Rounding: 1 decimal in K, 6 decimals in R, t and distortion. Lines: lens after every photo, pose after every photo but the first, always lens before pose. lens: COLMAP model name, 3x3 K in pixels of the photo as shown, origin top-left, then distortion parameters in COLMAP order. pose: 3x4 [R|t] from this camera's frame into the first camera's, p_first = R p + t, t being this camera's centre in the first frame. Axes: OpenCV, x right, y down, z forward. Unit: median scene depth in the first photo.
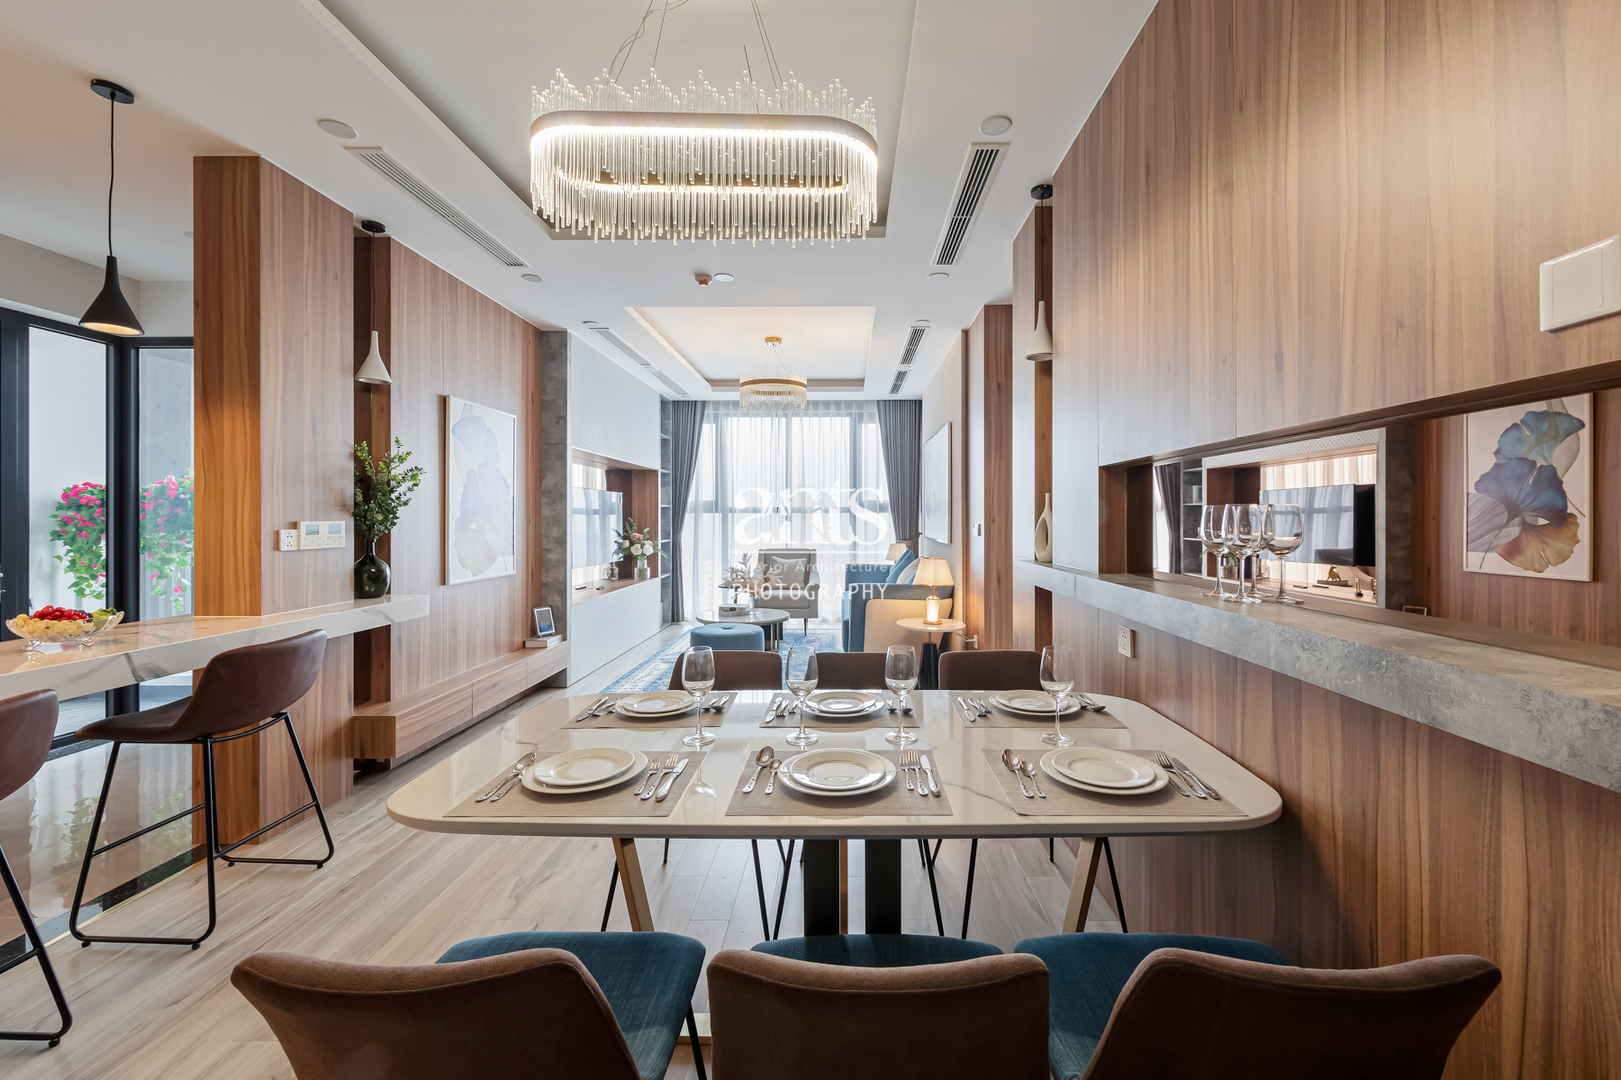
lens RADIAL K [[646.0, 0, 832.4], [0, 646.0, 517.8], [0, 0, 1]] dist [0.007960, -0.002136]
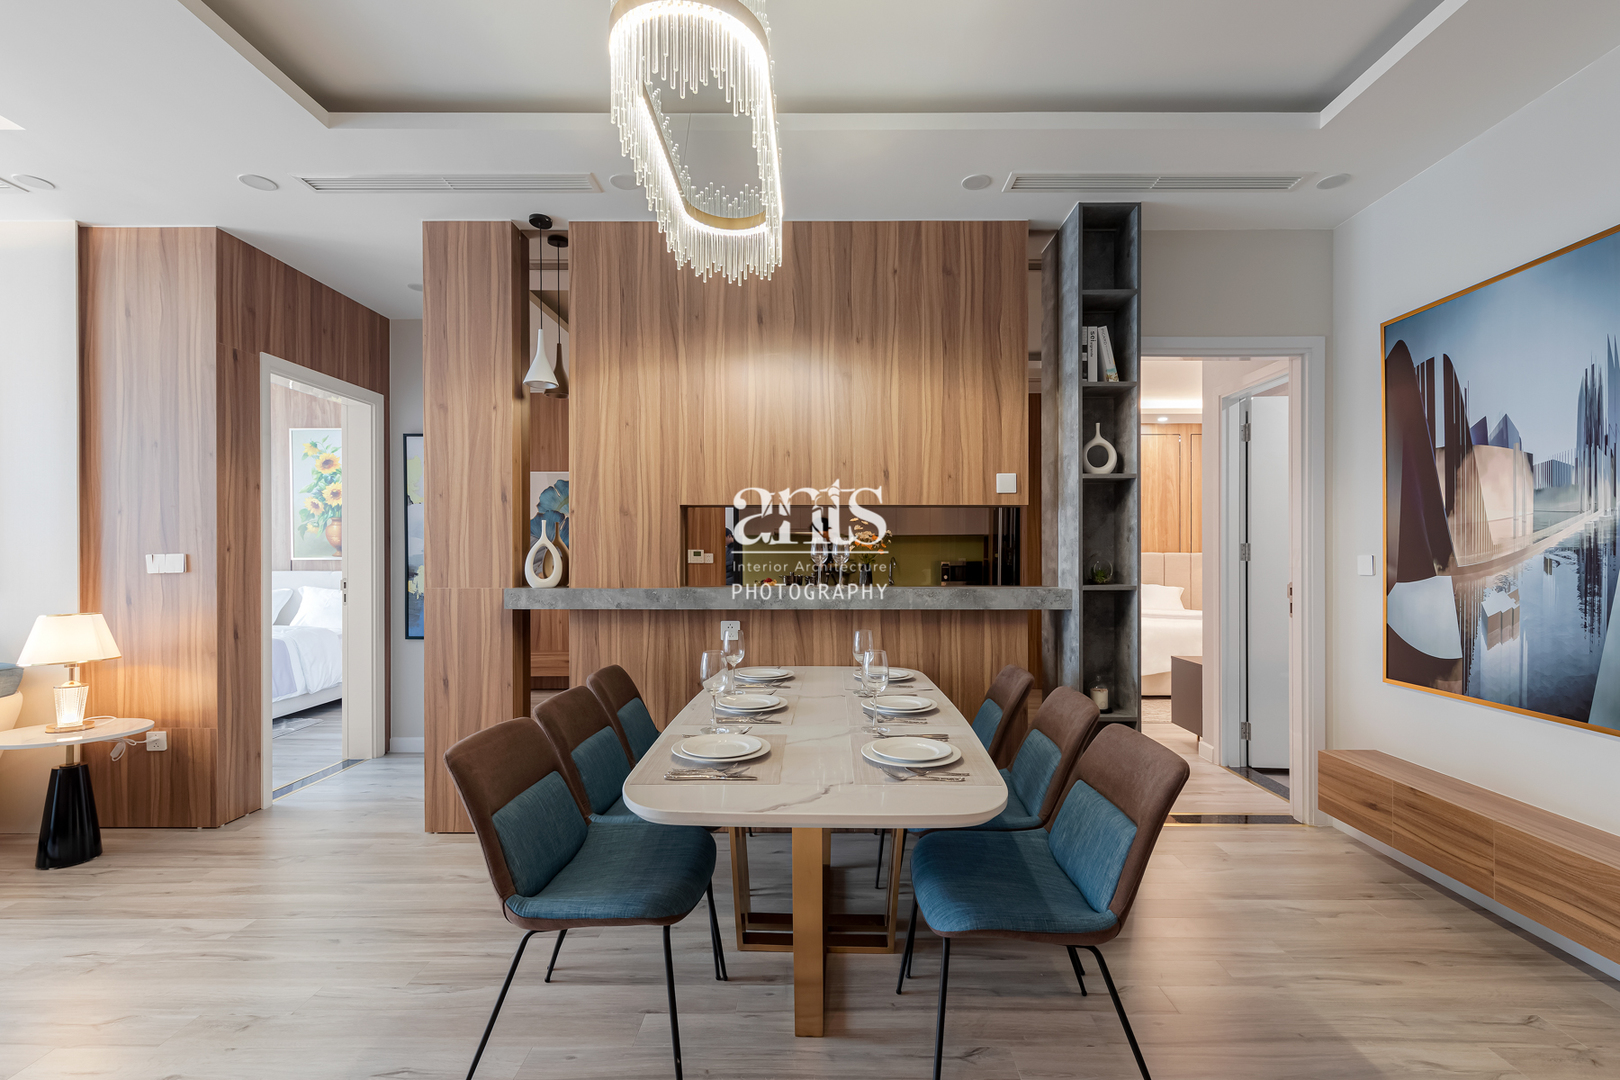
lens RADIAL K [[711.5, 0, 825.0], [0, 711.5, 558.5], [0, 0, 1]] dist [-0.008027, 0.000082]
pose [[-0.007929, -0.001893, 0.999967, -0.567139], [-0.000051, 0.999998, 0.001892, 0.013884], [-0.999969, -0.000036, -0.007929, 0.400827]]
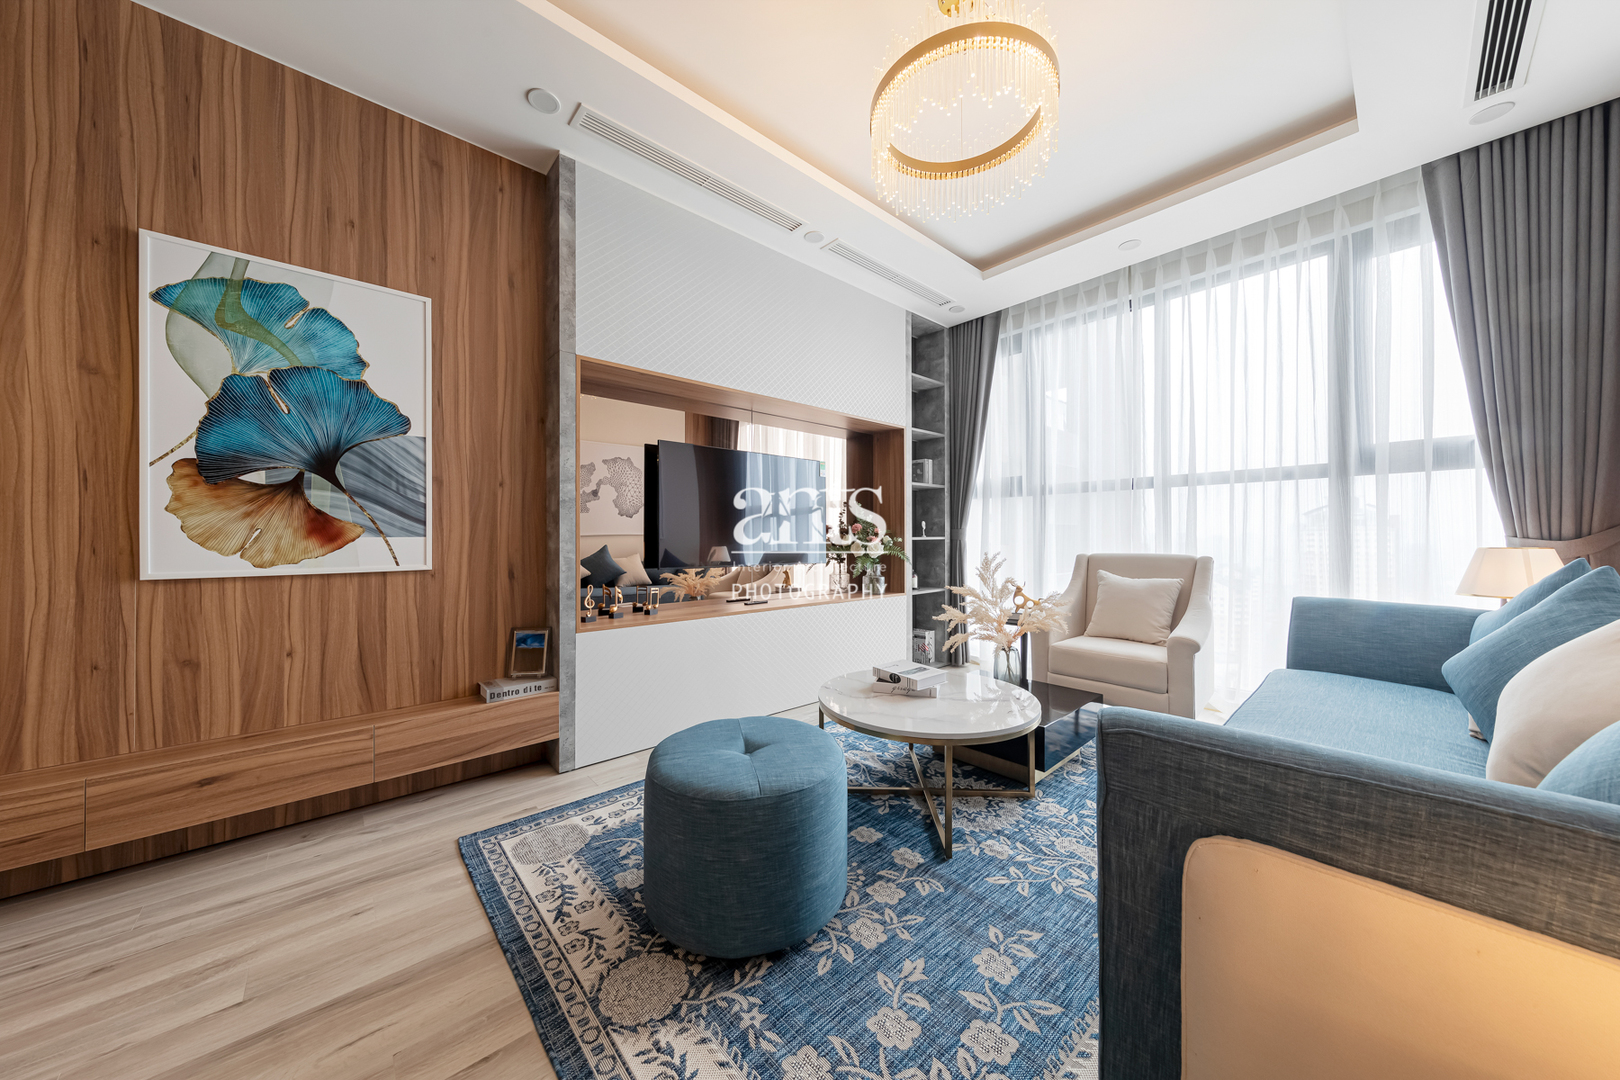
lens RADIAL K [[538.4, 0, 808.9], [0, 538.4, 535.8], [0, 0, 1]] dist [0.006156, -0.000843]
pose [[0.679710, -0.001936, -0.733478, 0.117100], [0.000450, 0.999997, -0.002223, 0.065911], [0.733480, 0.001181, 0.679710, 1.059622]]
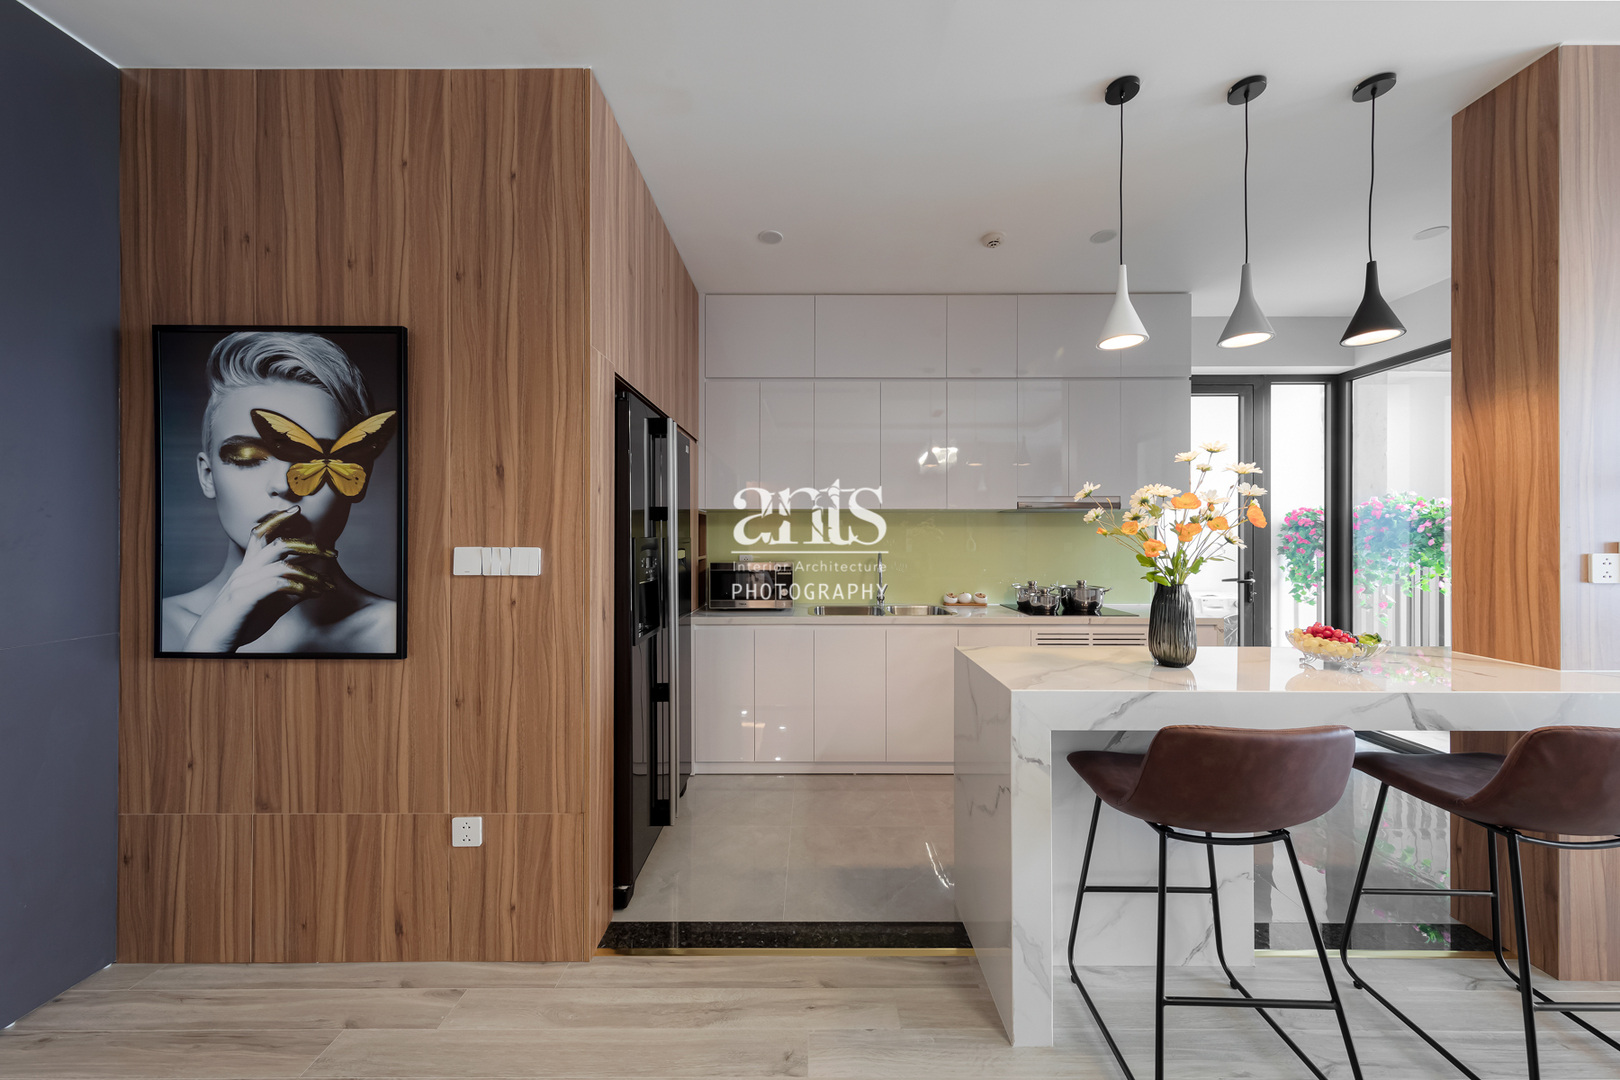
lens RADIAL K [[538.4, 0, 818.4], [0, 538.4, 537.8], [0, 0, 1]] dist [0.006156, -0.000843]
pose [[0.016365, 0.002536, -0.999863, -0.183759], [0.000248, 0.999997, 0.002541, -0.000287], [0.999866, -0.000289, 0.016364, 0.099669]]
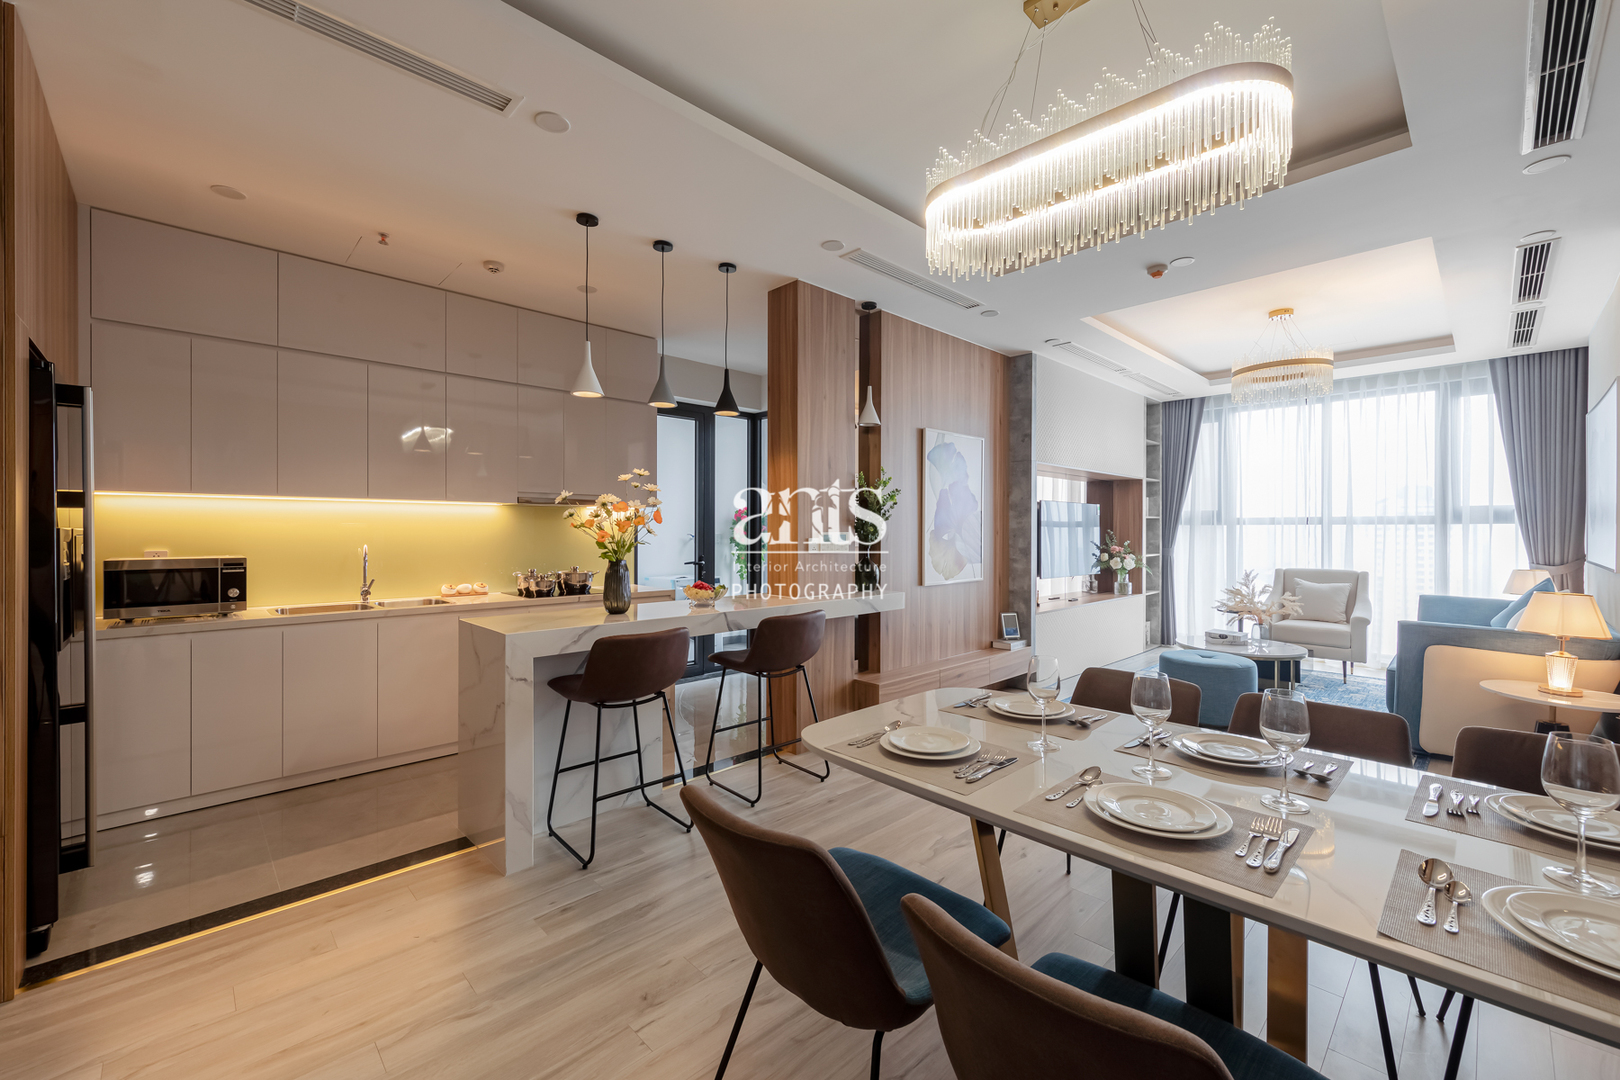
lens RADIAL K [[645.6, 0, 810.1], [0, 645.6, 529.3], [0, 0, 1]] dist [0.007960, -0.002136]
pose [[0.703931, 0.001922, -0.710265, 0.105821], [-0.002547, 0.999997, 0.000182, -0.000500], [0.710263, 0.001681, 0.703934, 0.004344]]
